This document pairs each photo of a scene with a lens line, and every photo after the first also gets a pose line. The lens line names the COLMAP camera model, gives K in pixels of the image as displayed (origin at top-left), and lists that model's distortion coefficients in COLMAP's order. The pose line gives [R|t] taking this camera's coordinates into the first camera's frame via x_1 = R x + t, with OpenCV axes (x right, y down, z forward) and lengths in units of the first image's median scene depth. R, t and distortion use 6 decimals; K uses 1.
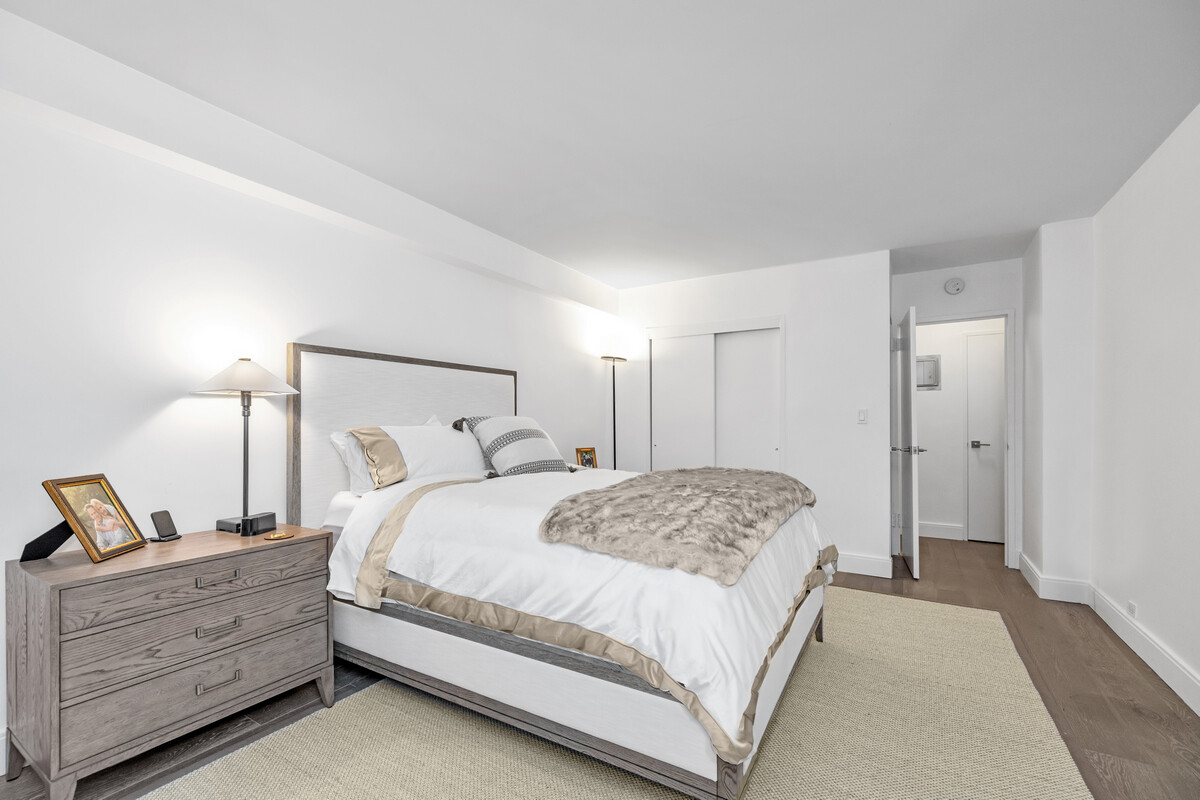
lens RADIAL K [[515.4, 0, 600.5], [0, 515.4, 420.8], [0, 0, 1]] dist [-0.000030, 0.000024]
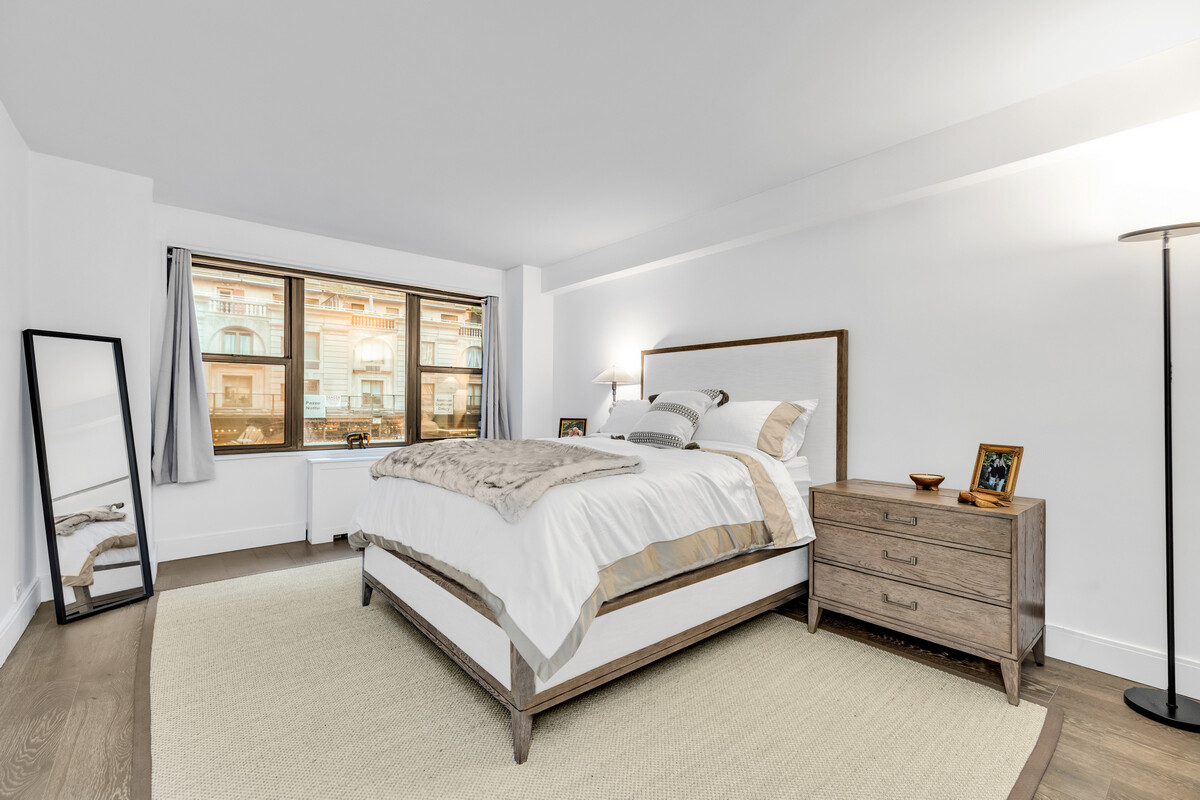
lens RADIAL K [[507.8, 0, 600.0], [0, 507.8, 400.0], [0, 0, 1]] dist [0.001375, 0.000382]
pose [[-0.321239, -0.006134, -0.946978, 0.578745], [-0.002983, 0.999981, -0.005466, 0.011630], [0.946993, 0.001069, -0.321251, 0.788658]]
